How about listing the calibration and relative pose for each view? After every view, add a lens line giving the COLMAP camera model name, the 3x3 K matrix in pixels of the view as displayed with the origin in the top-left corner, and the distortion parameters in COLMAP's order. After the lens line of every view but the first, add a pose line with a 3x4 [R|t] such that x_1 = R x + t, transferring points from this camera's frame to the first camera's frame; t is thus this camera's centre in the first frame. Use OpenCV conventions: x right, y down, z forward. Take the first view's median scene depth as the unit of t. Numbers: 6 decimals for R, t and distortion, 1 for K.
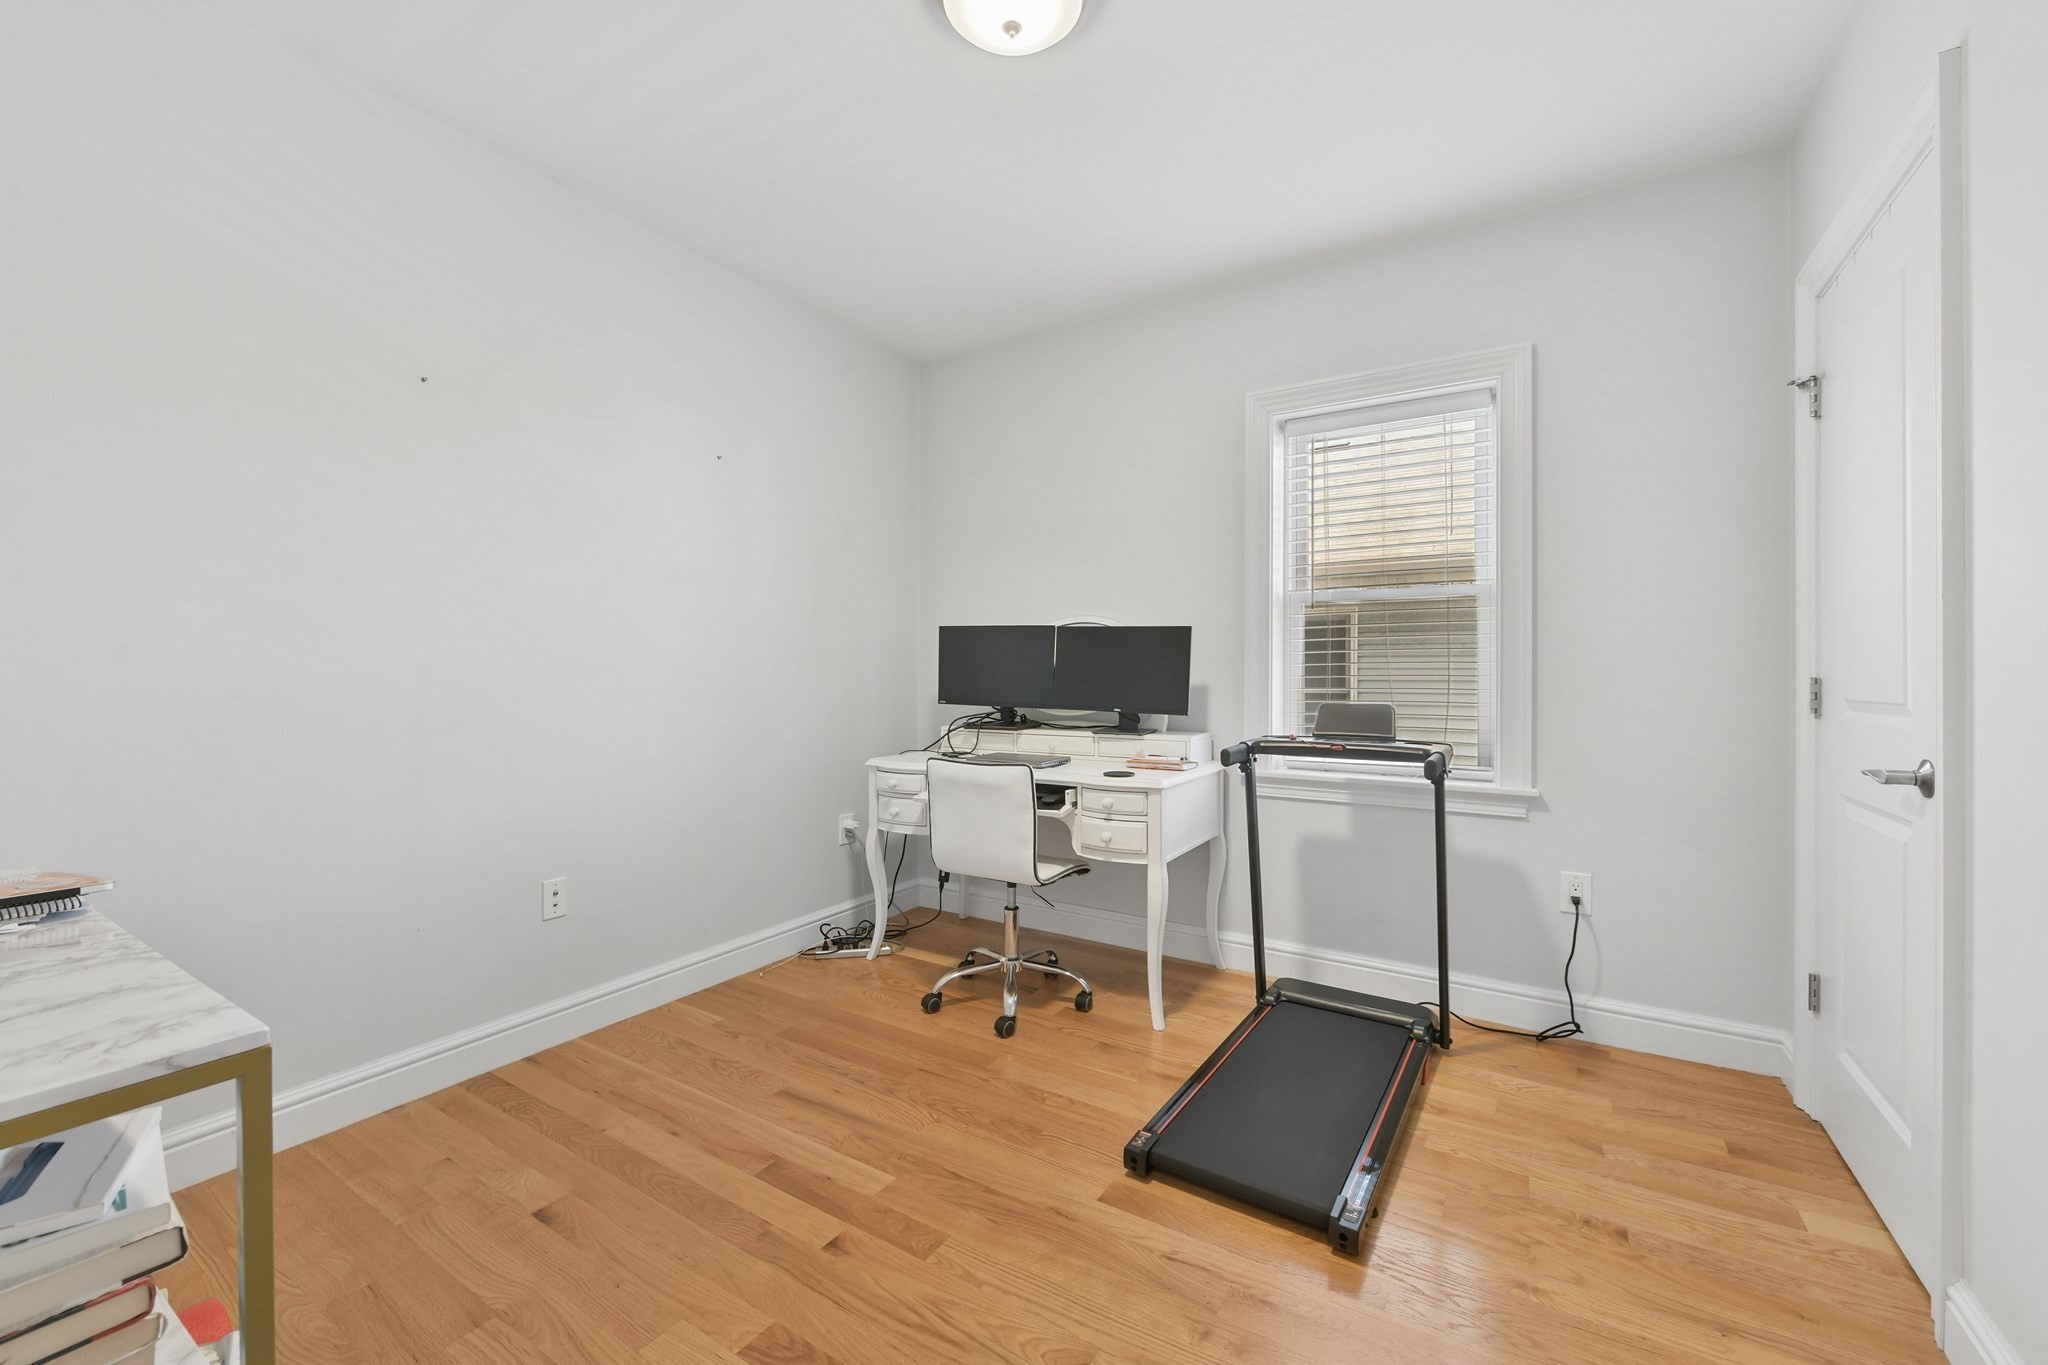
lens RADIAL K [[823.3, 0, 1041.3], [0, 823.3, 675.7], [0, 0, 1]] dist [-0.003573, -0.001419]
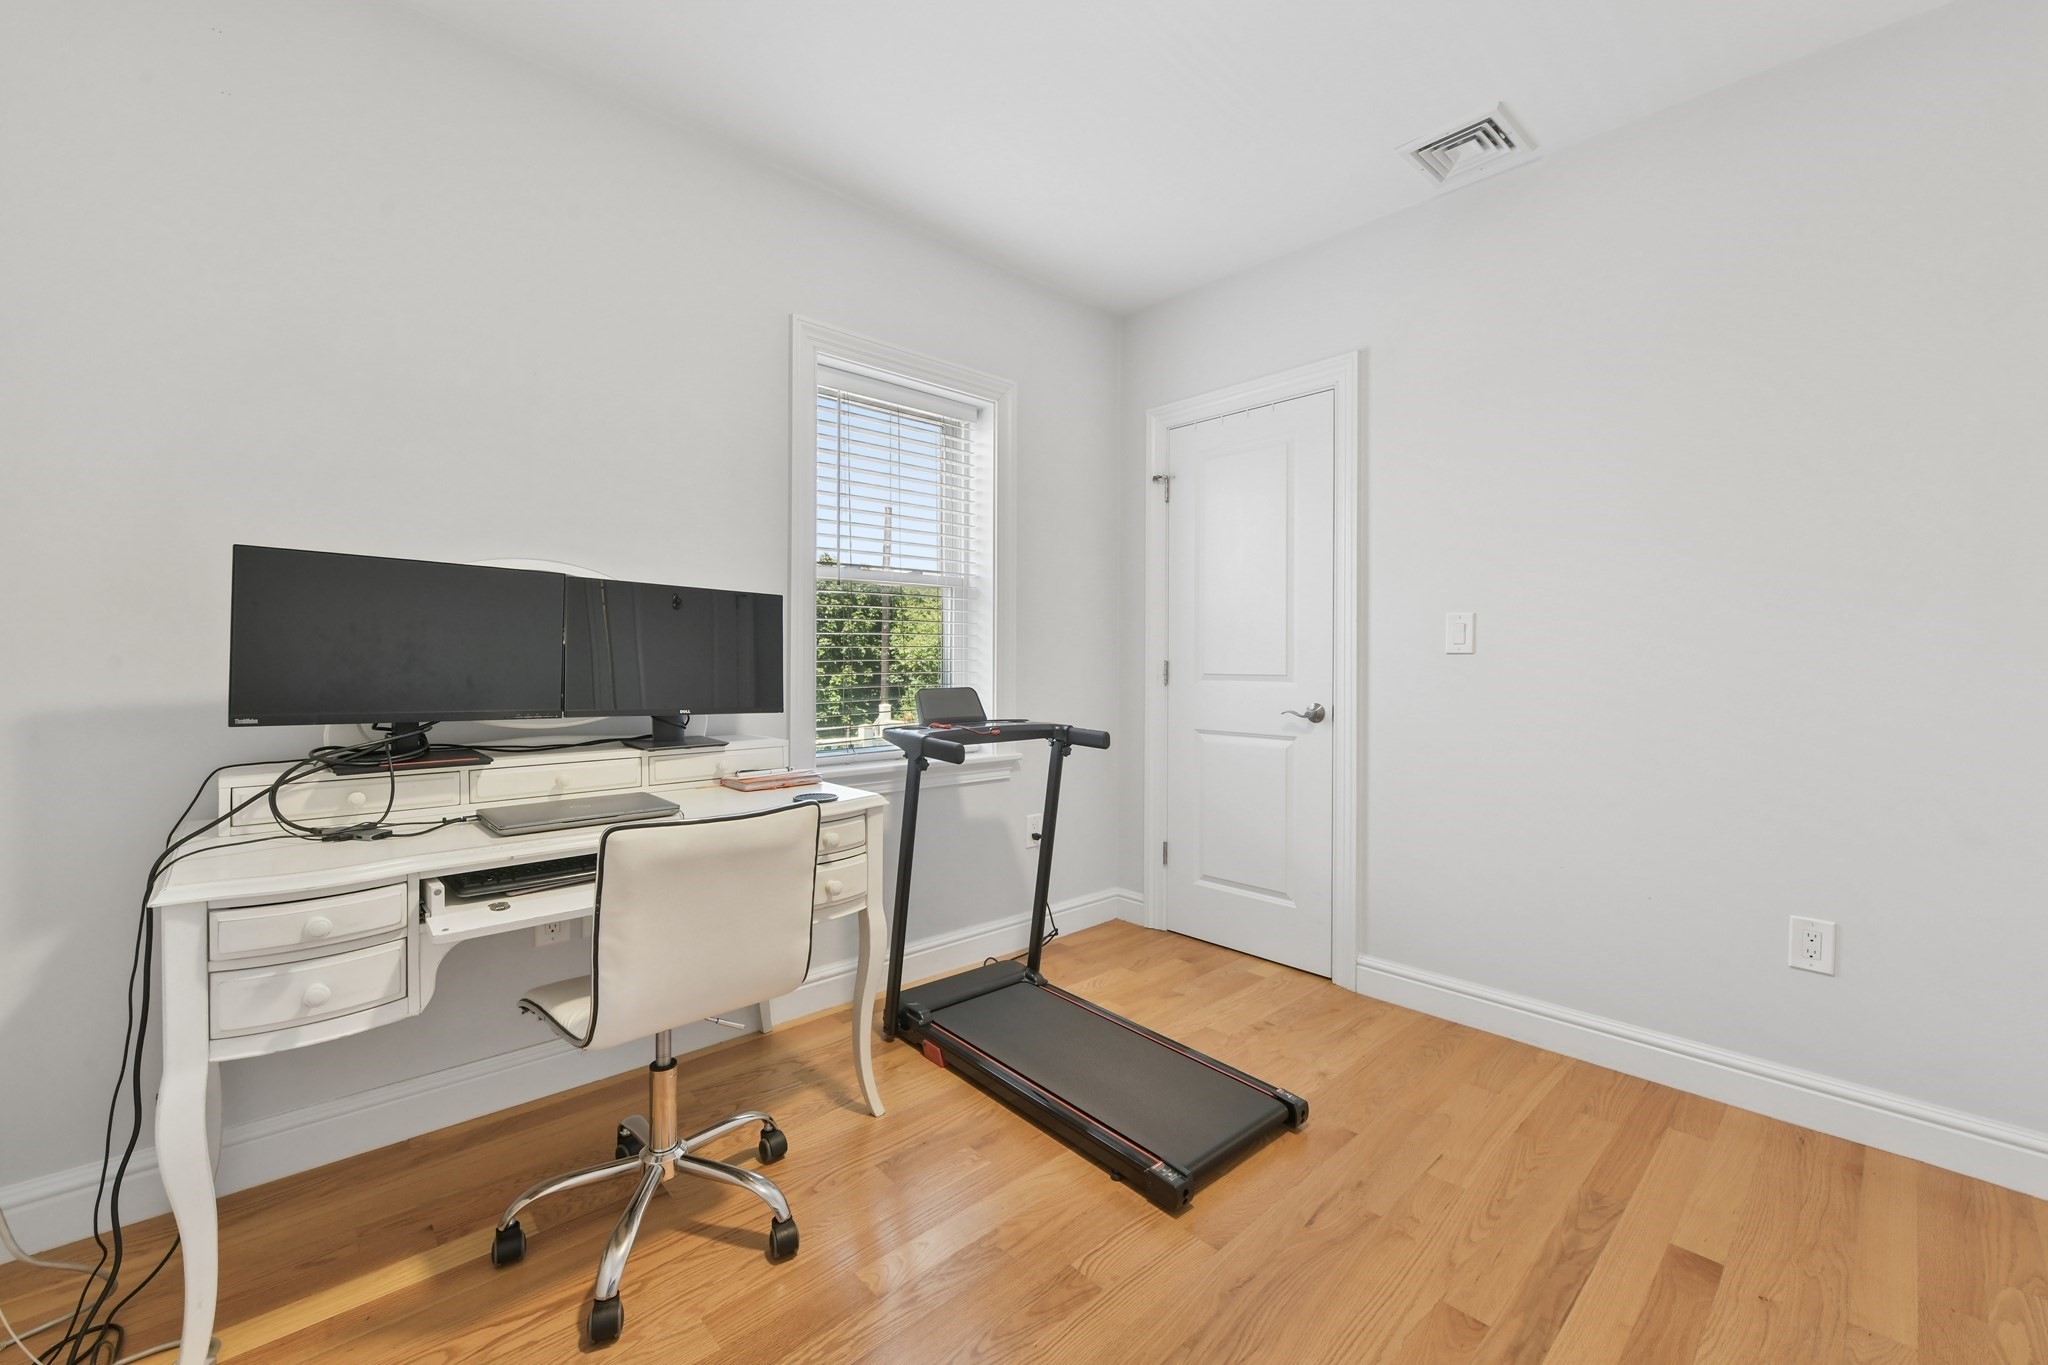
lens RADIAL K [[823.3, 0, 1040.7], [0, 823.3, 671.8], [0, 0, 1]] dist [-0.003573, -0.001419]
pose [[0.258828, -0.014139, 0.965820, -0.475551], [0.000854, 0.999896, 0.014409, -0.000050], [-0.965923, -0.002905, 0.258813, 0.547841]]
